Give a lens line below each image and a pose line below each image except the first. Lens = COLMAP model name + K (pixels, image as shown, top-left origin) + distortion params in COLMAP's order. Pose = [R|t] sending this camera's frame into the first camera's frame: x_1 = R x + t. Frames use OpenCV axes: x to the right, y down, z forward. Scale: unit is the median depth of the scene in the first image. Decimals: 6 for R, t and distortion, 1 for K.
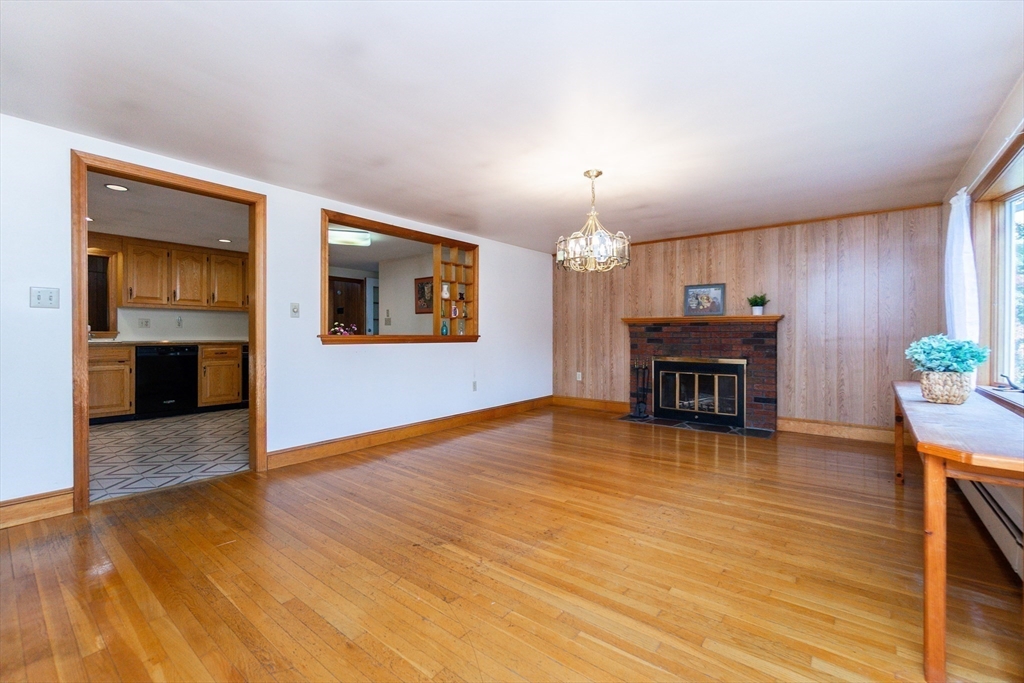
lens RADIAL K [[445.2, 0, 515.7], [0, 445.2, 341.5], [0, 0, 1]] dist [-0.003306, -0.000040]
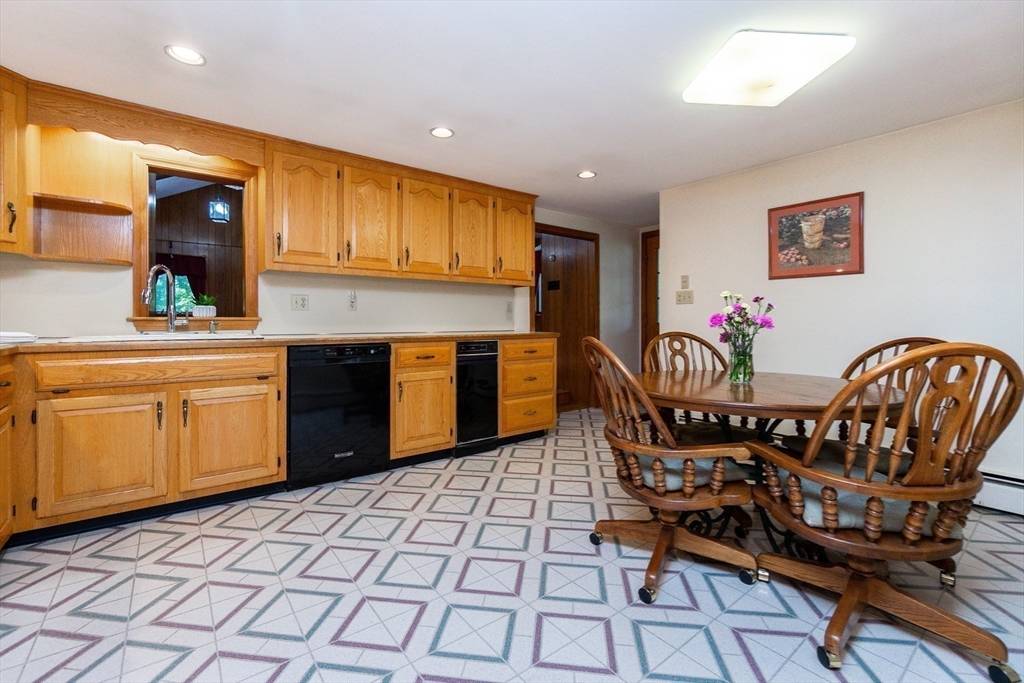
lens RADIAL K [[445.2, 0, 517.0], [0, 445.2, 332.4], [0, 0, 1]] dist [-0.003306, -0.000040]
pose [[0.975391, 0.000822, -0.220482, -0.453998], [0.000076, 0.999992, 0.004065, -0.005889], [0.220483, -0.003982, 0.975383, 0.523337]]
